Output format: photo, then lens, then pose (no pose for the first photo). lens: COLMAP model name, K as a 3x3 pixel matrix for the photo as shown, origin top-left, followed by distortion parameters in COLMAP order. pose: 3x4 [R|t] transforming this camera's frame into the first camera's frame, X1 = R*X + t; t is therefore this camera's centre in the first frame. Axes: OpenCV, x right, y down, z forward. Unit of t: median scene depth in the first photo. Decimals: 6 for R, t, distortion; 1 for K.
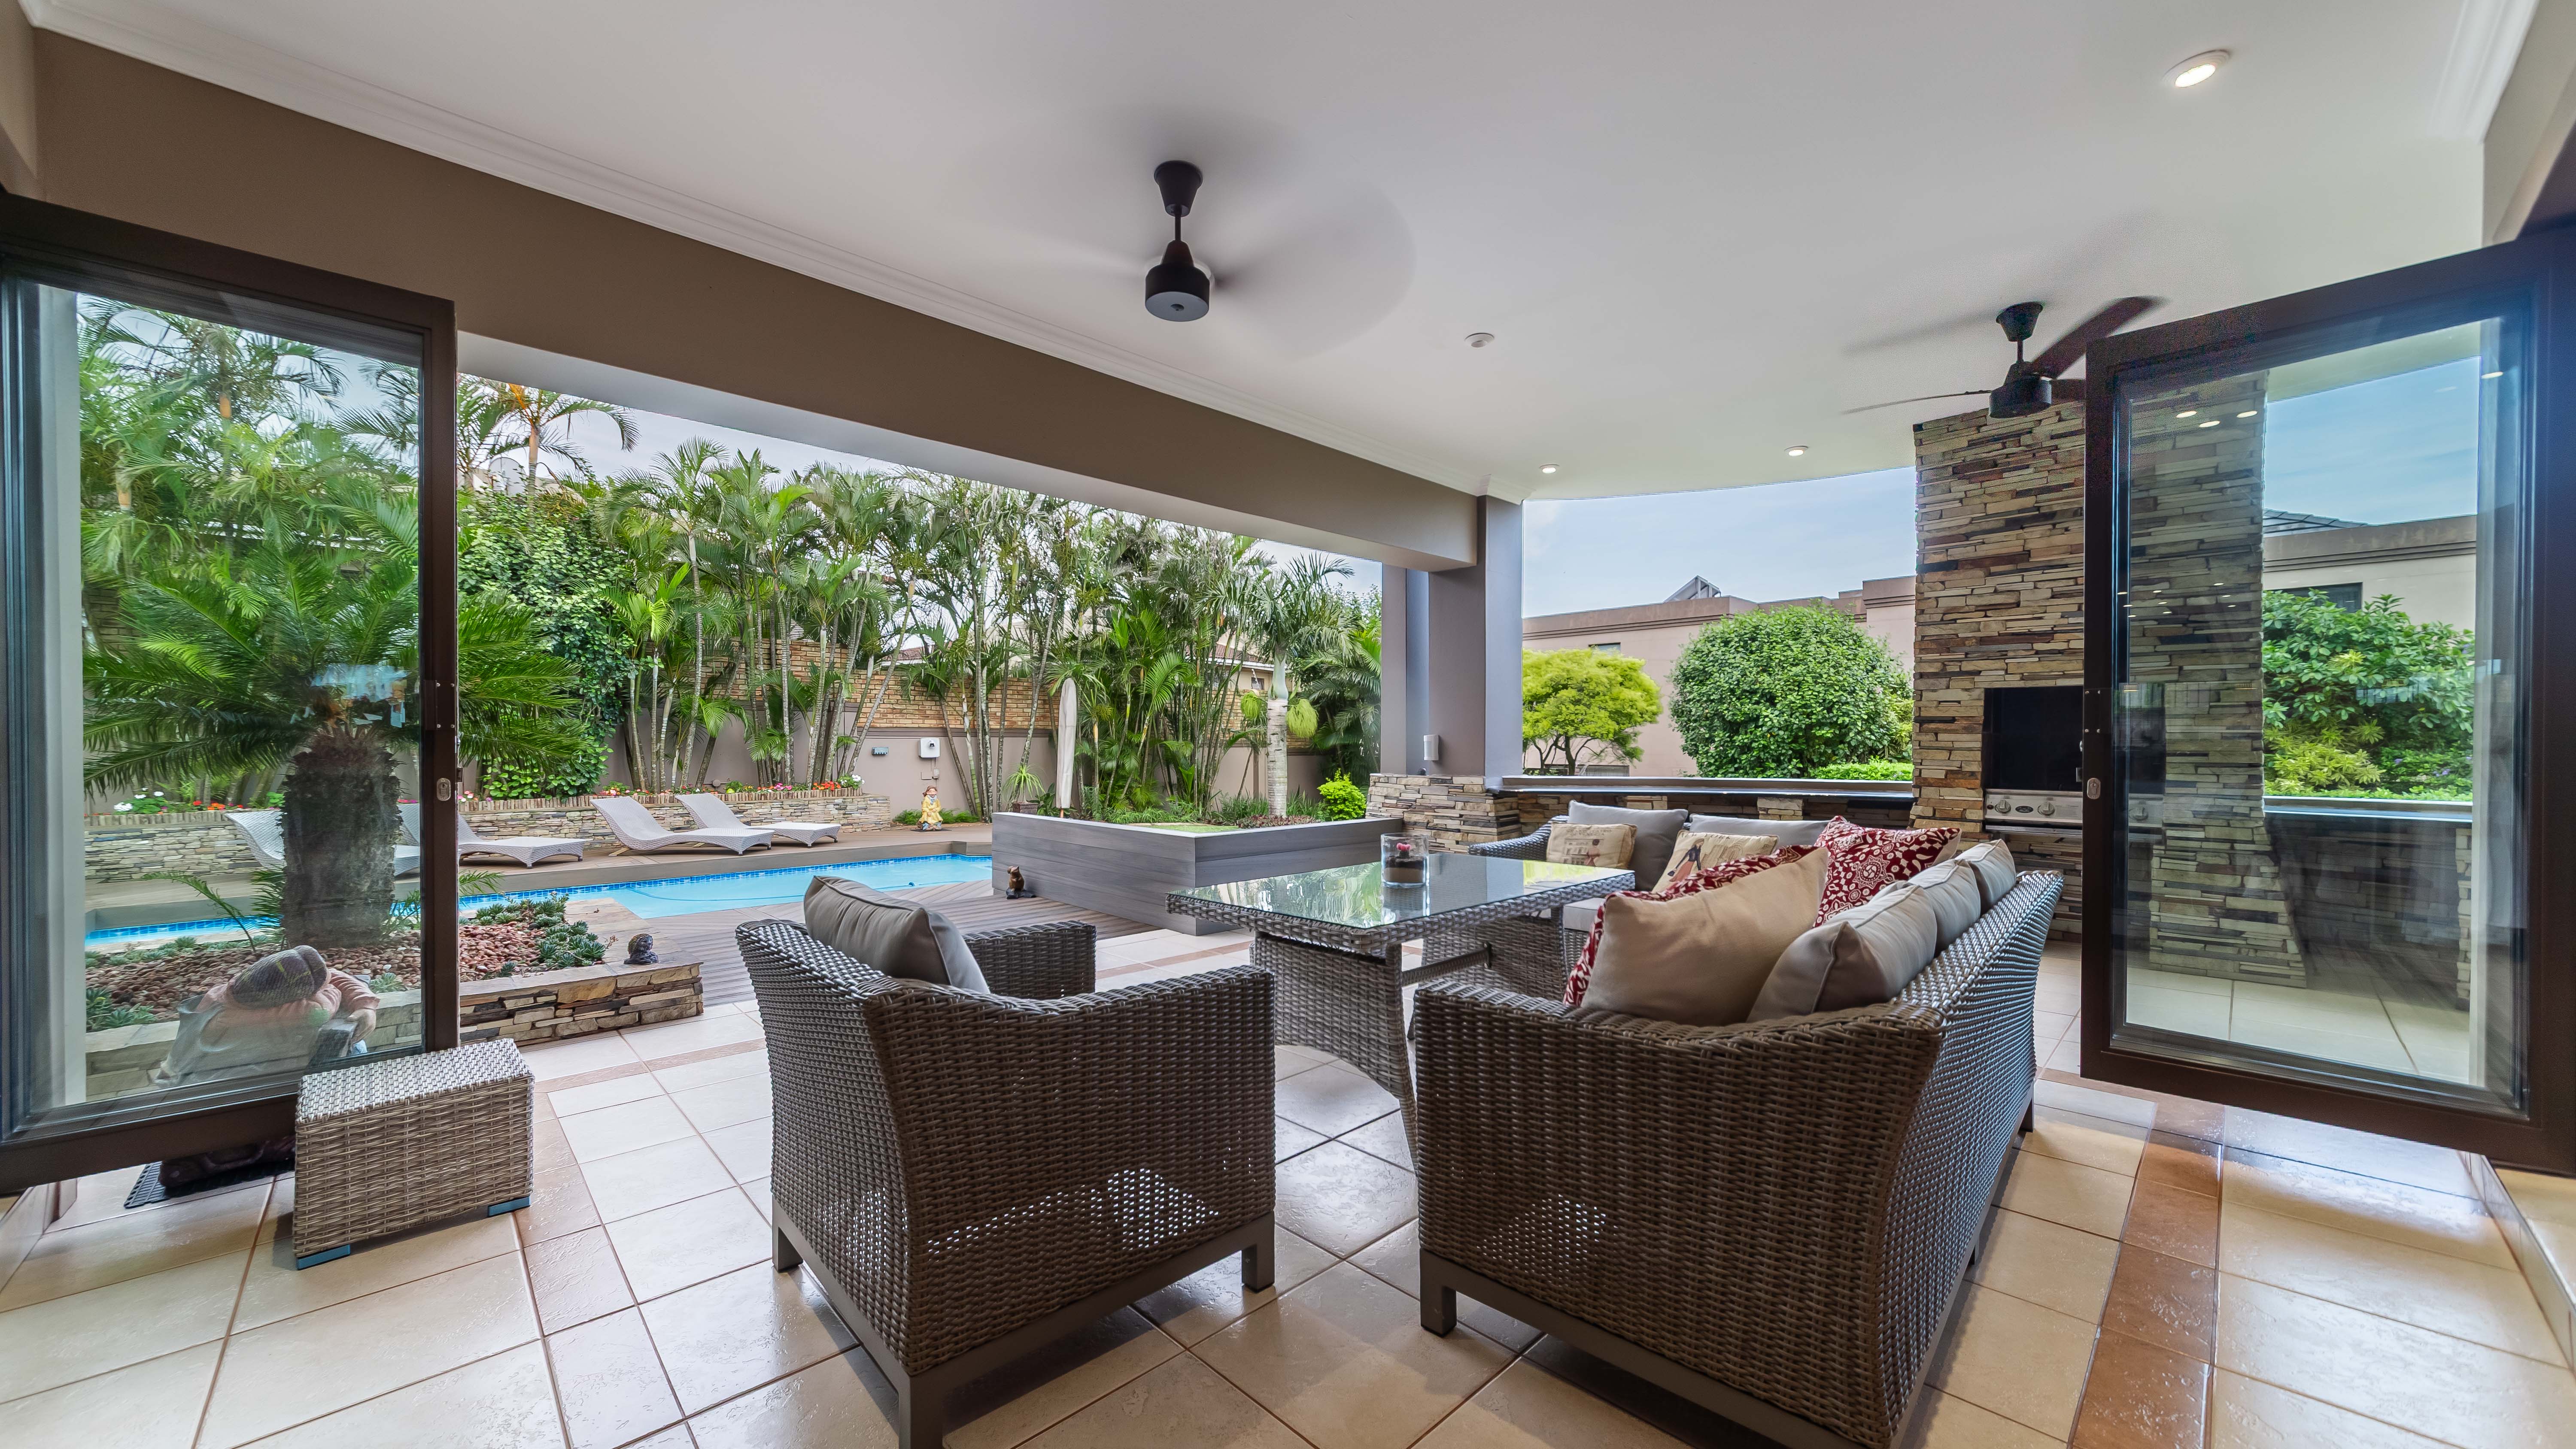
lens RADIAL K [[920.0, 0, 1266.3], [0, 920.0, 746.8], [0, 0, 1]] dist [0.002468, 0.000498]
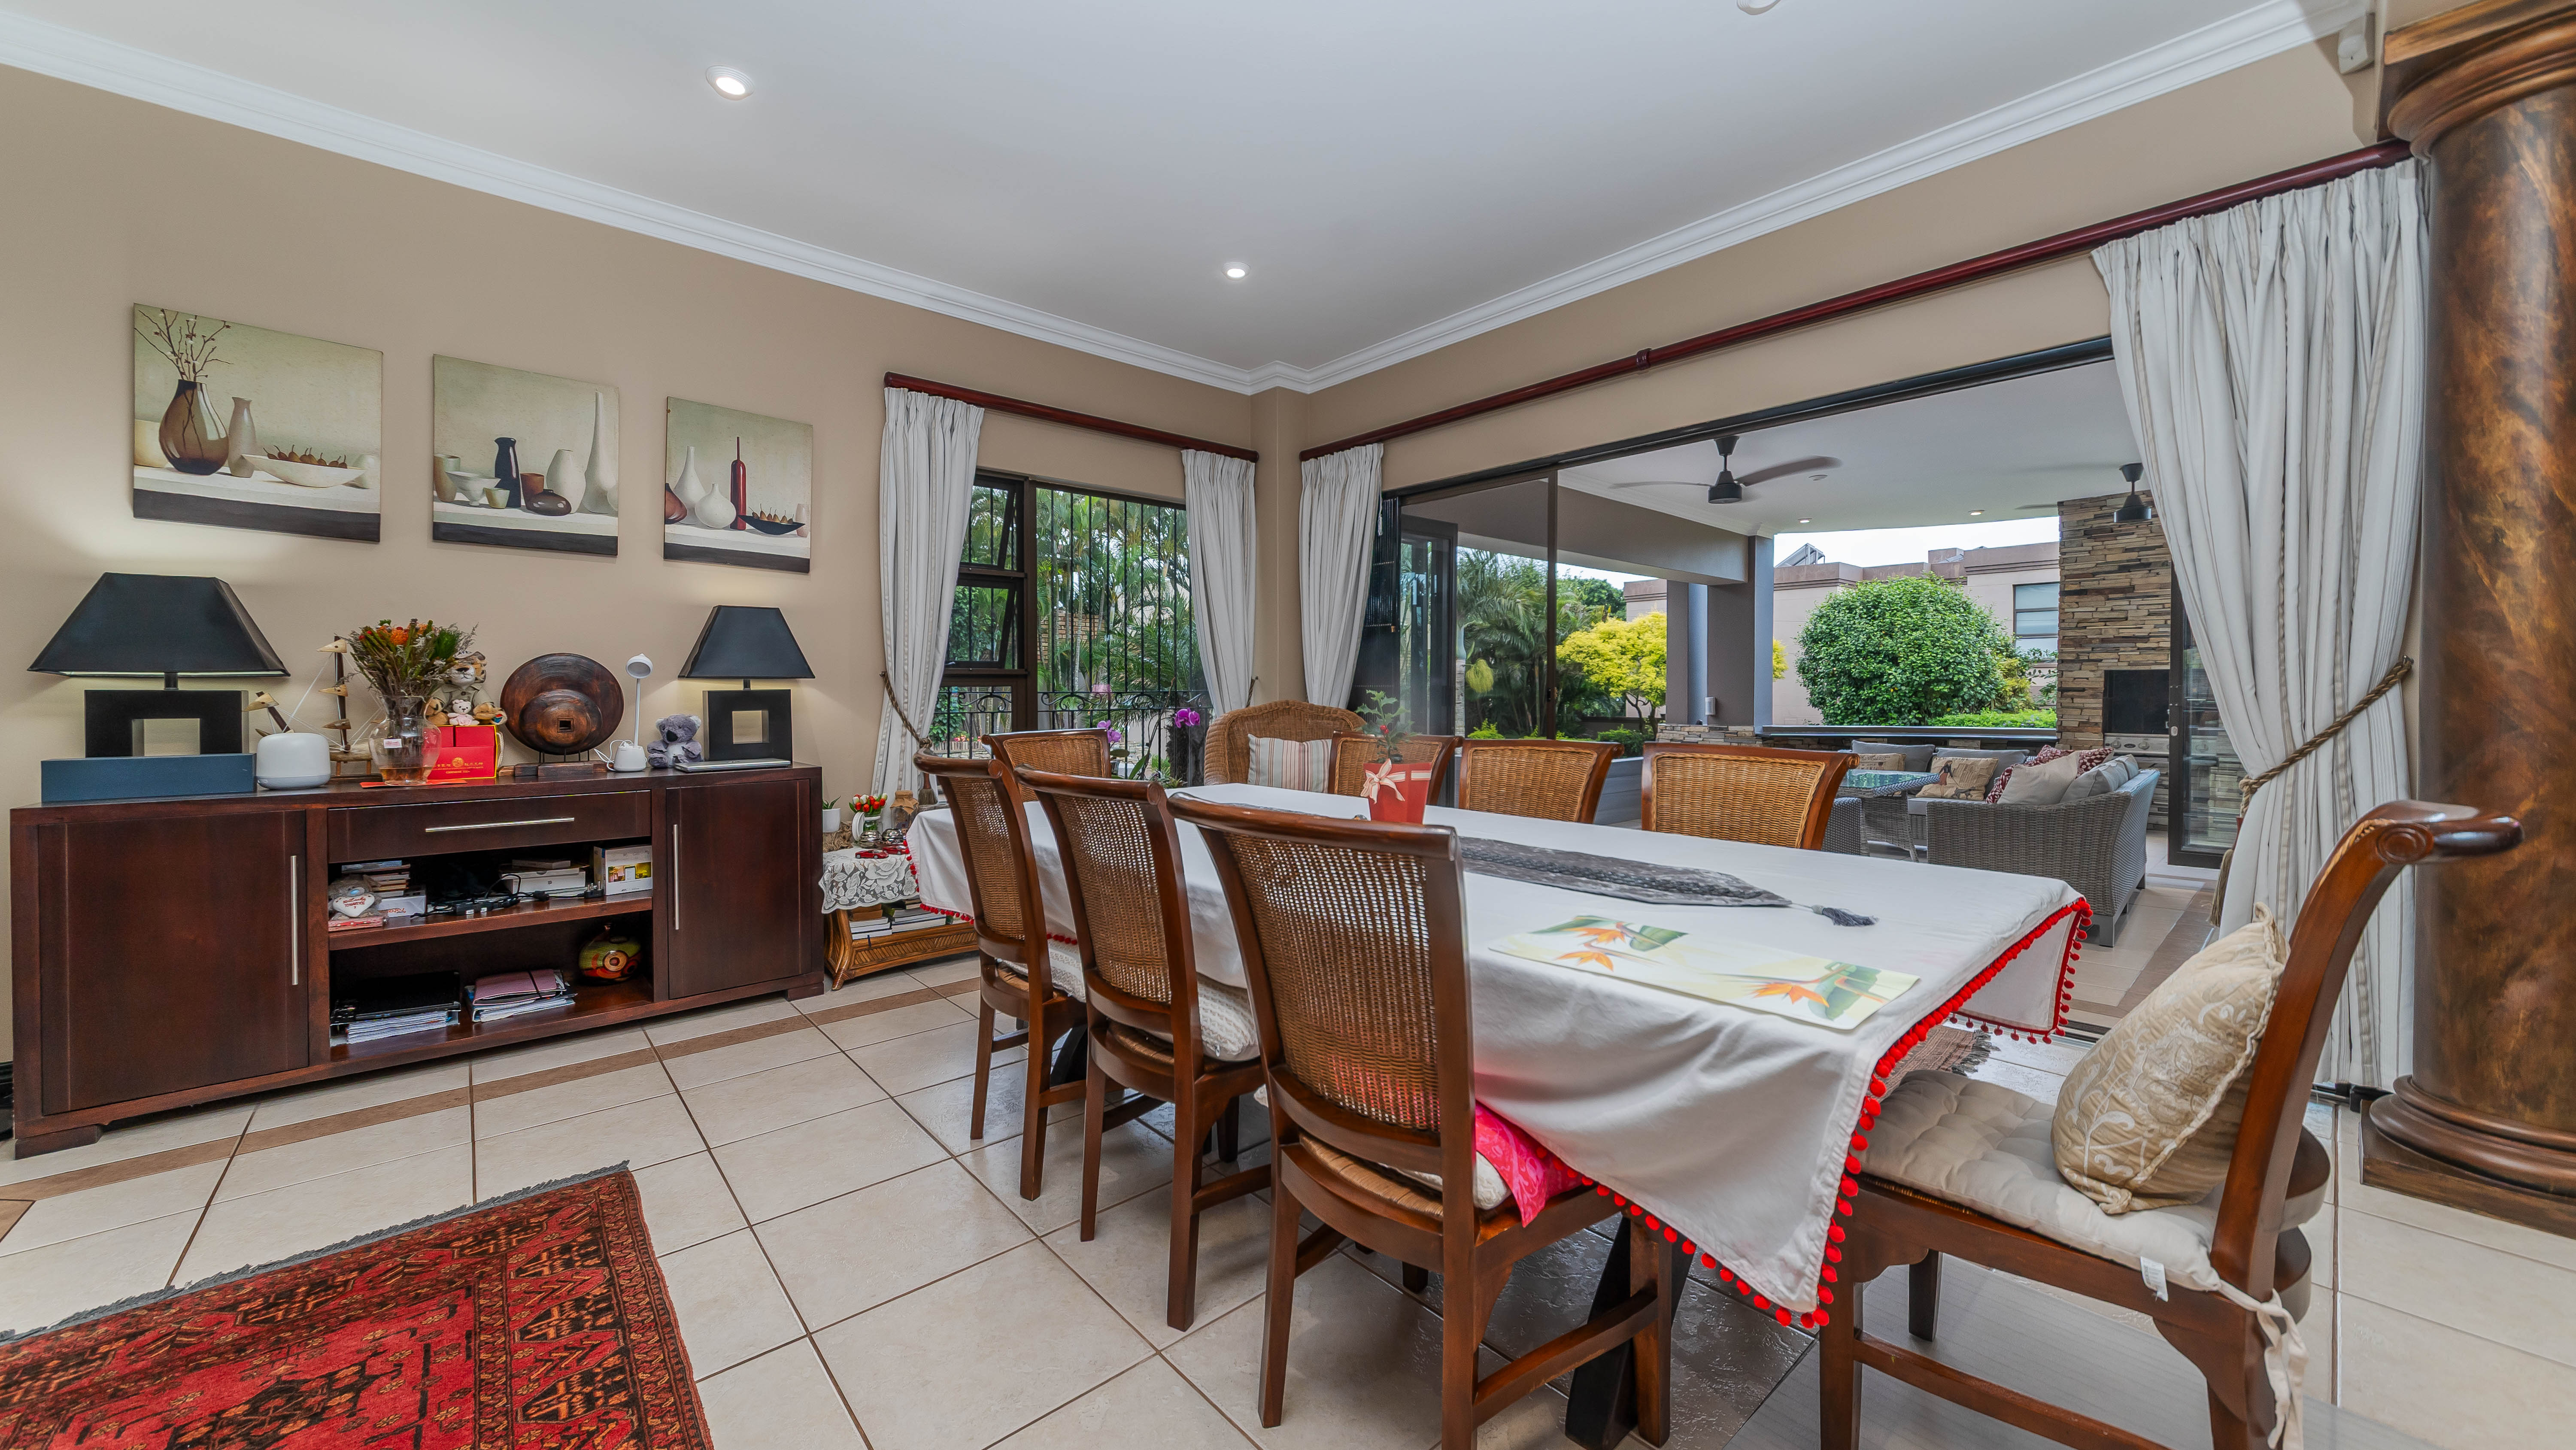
lens RADIAL K [[947.3, 0, 1290.9], [0, 947.3, 697.9], [0, 0, 1]] dist [0.009335, 0.000035]
pose [[0.999884, -0.000992, -0.015207, -0.588837], [0.001050, 0.999992, 0.003781, -0.022614], [0.015203, -0.003796, 0.999877, -0.656320]]
